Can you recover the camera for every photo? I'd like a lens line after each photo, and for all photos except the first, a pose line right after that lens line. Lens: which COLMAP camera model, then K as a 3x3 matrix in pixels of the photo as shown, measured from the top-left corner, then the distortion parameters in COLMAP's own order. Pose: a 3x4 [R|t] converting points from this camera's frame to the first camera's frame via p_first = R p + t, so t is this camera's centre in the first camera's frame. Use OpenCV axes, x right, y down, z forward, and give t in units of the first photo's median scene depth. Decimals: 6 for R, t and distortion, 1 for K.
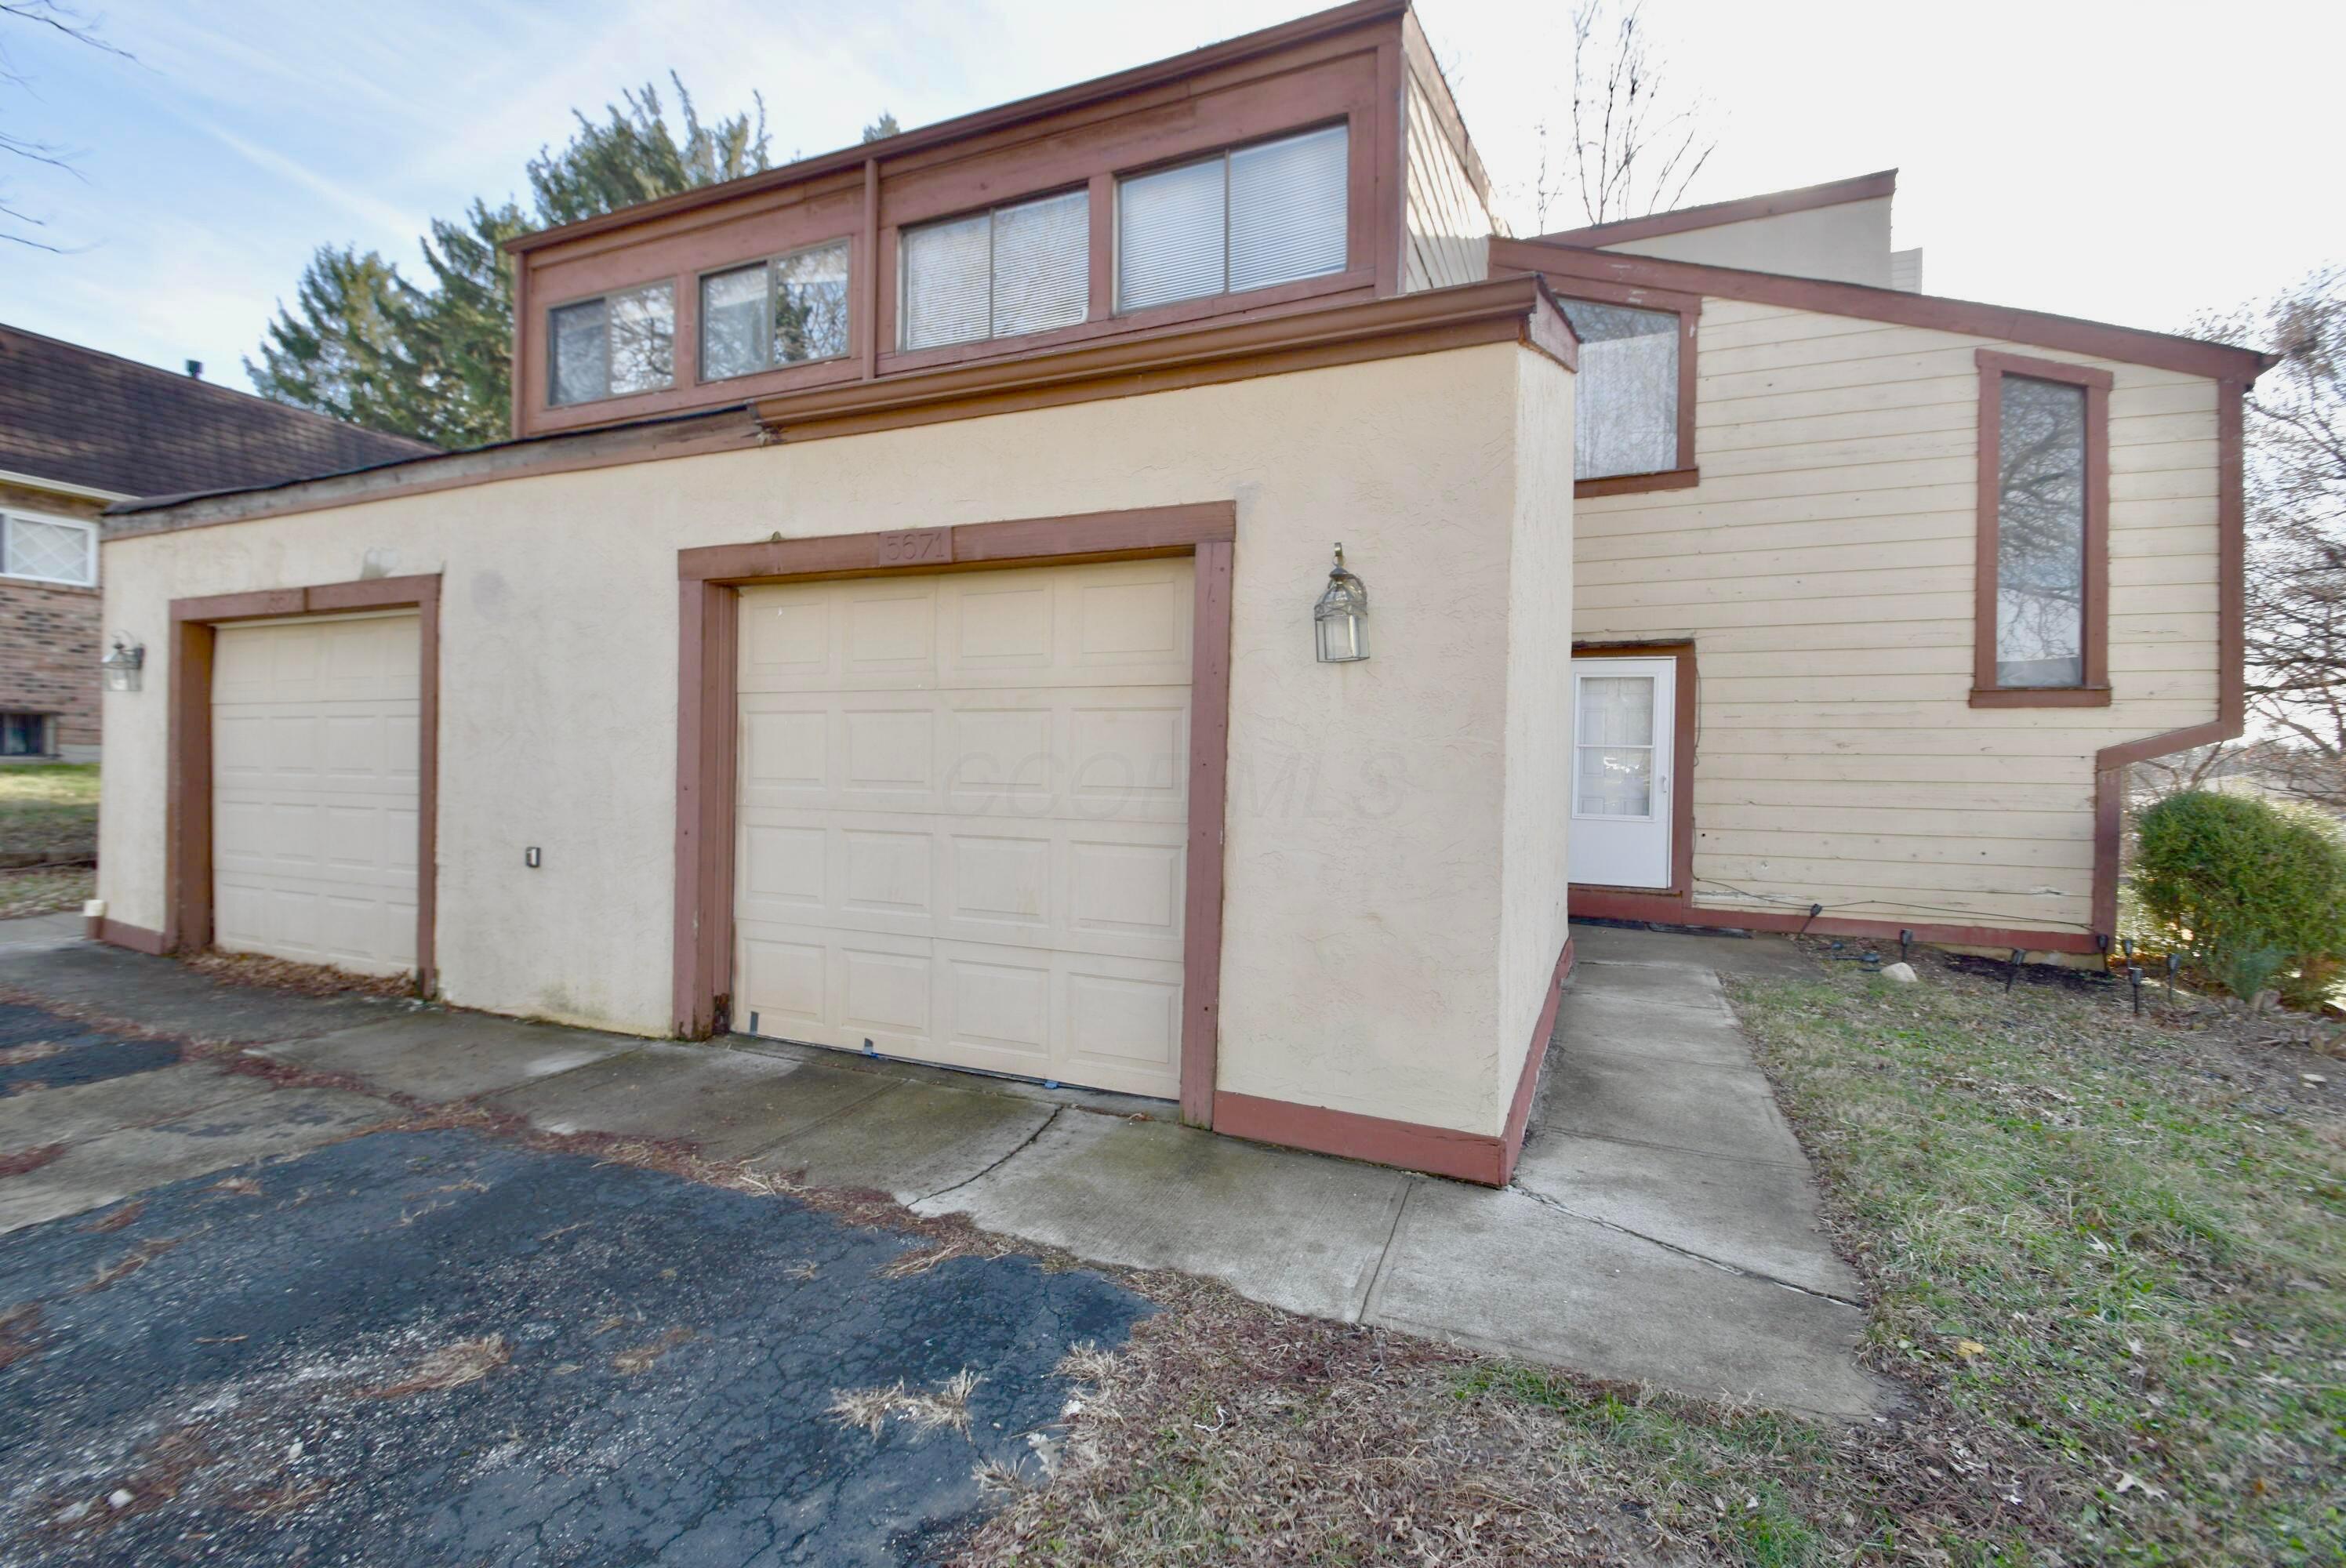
lens RADIAL K [[1053.3, 0, 1164.3], [0, 1053.3, 776.6], [0, 0, 1]] dist [-0.012607, -0.000707]
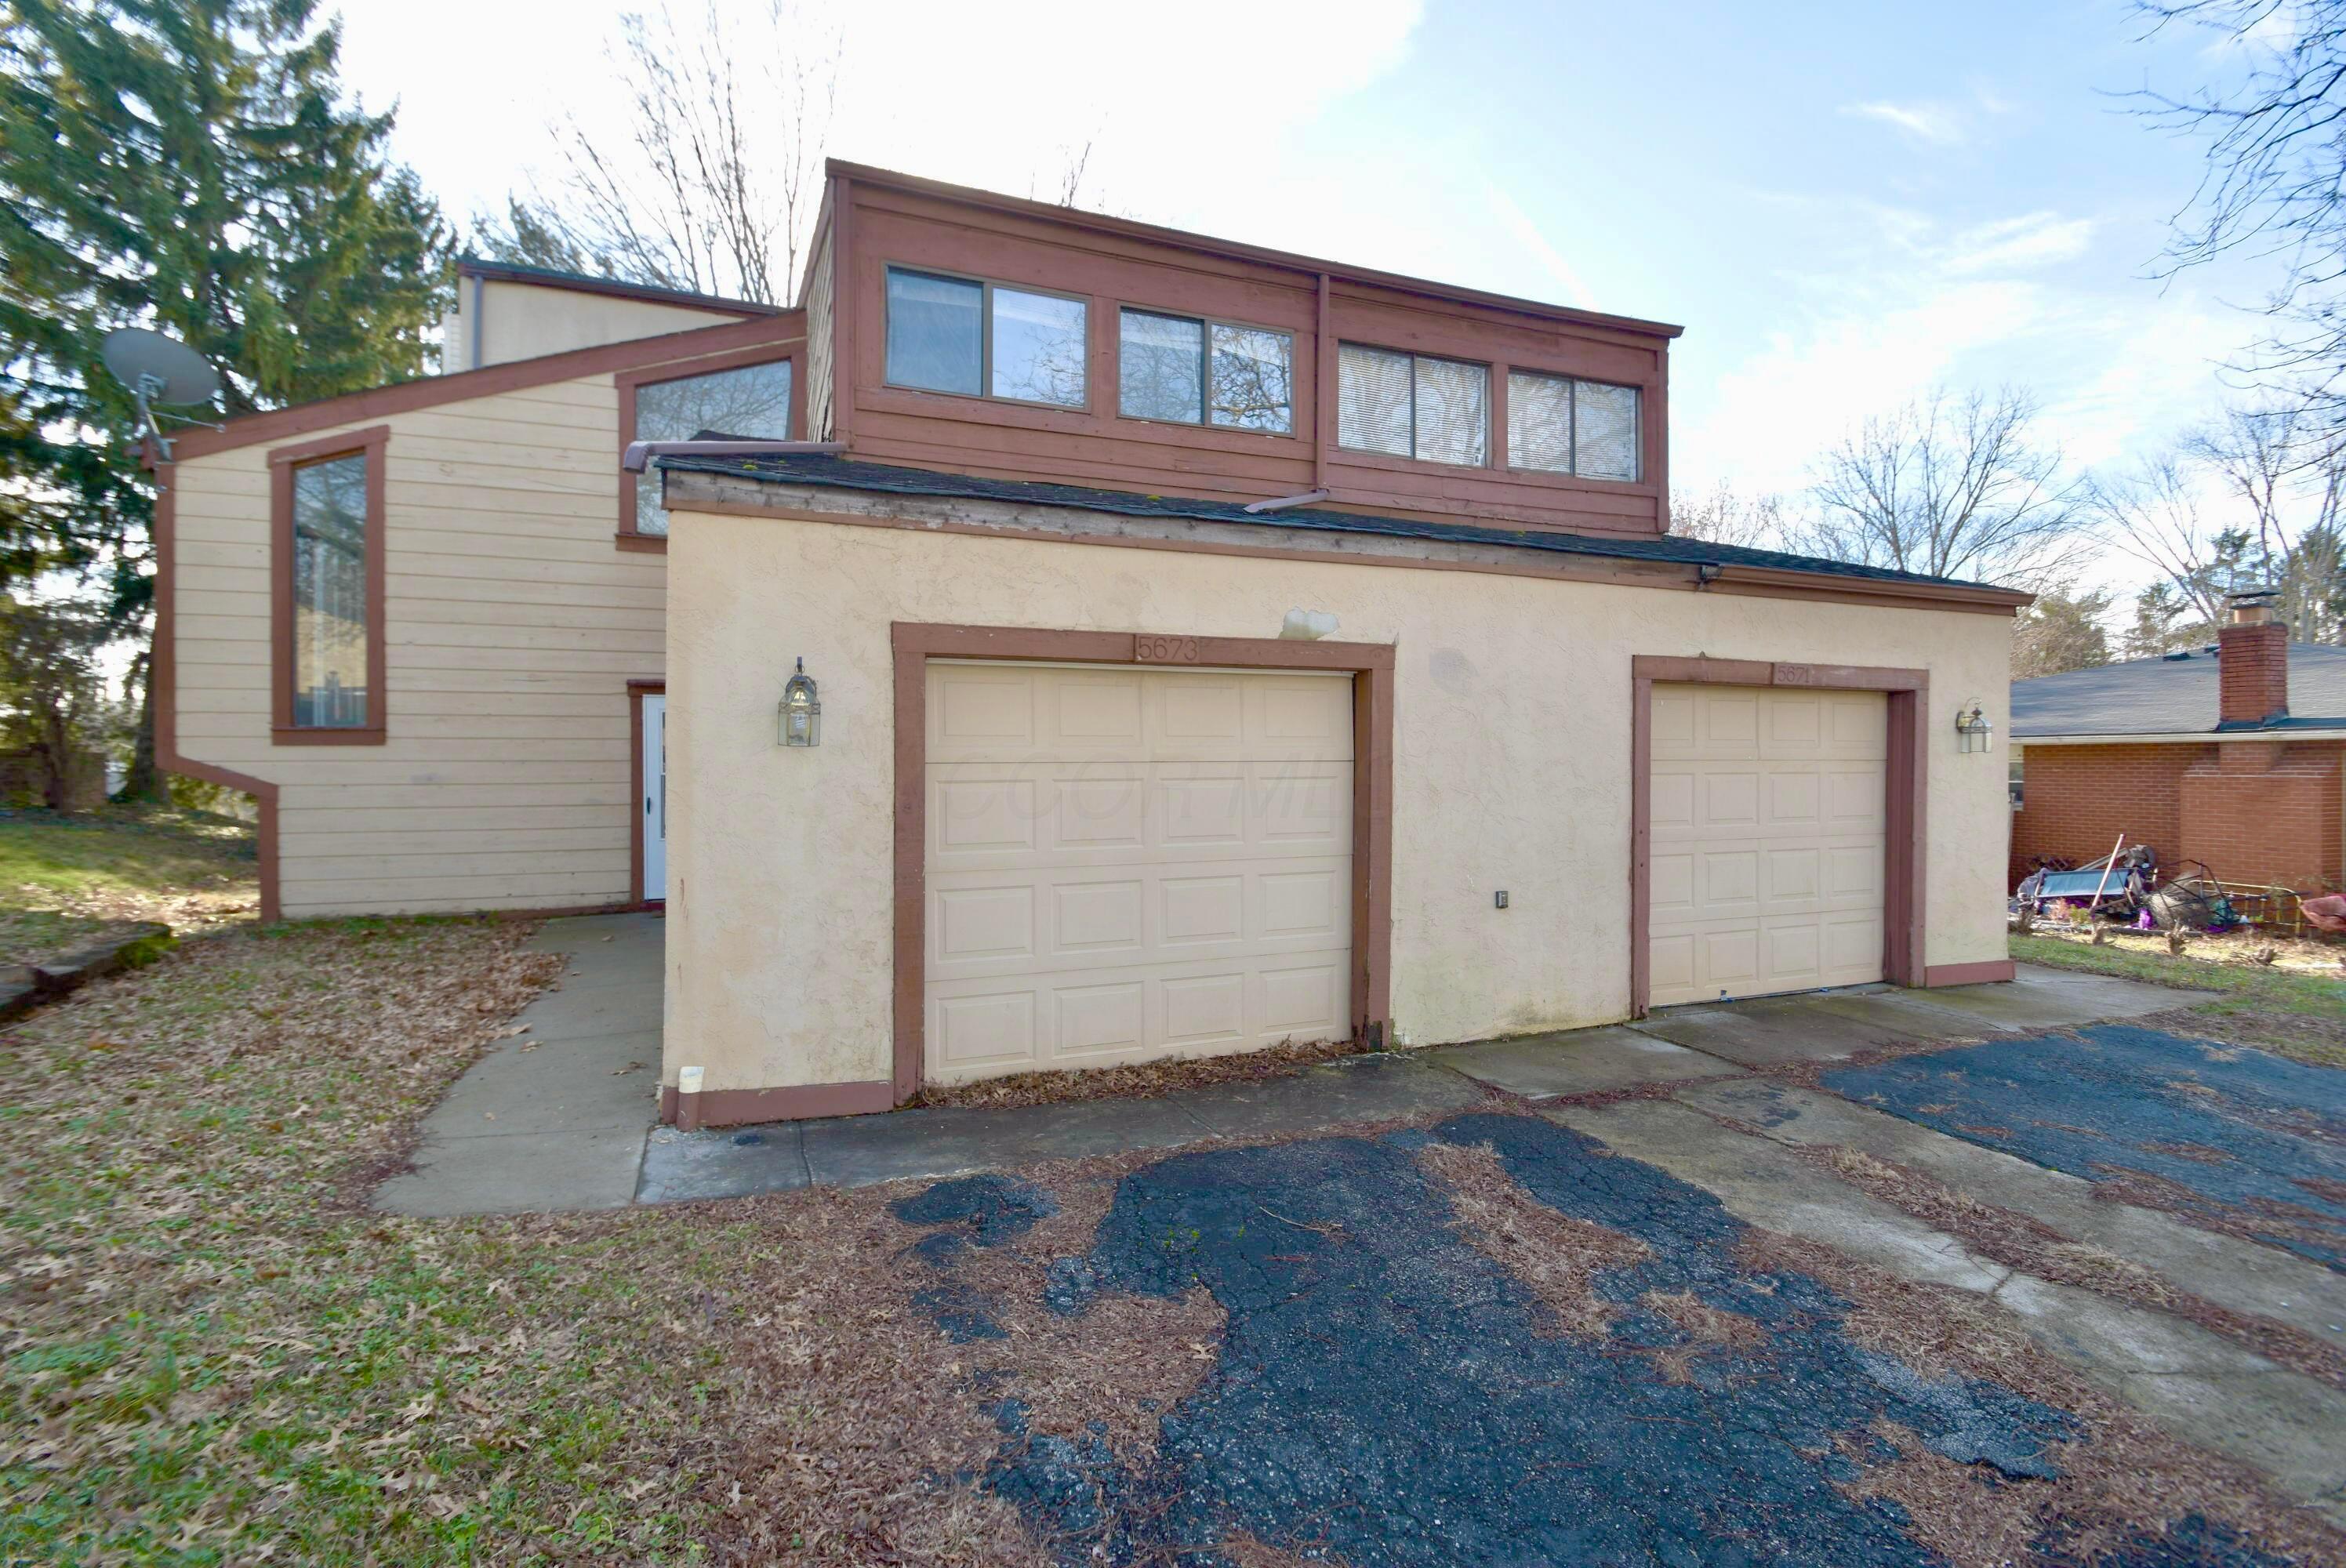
lens RADIAL K [[1053.3, 0, 1160.9], [0, 1053.3, 774.5], [0, 0, 1]] dist [-0.012607, -0.000707]
pose [[0.717286, -0.022990, 0.696400, -1.609279], [0.021037, 0.999714, 0.011335, -0.080002], [-0.696461, 0.006519, 0.717565, 0.402803]]
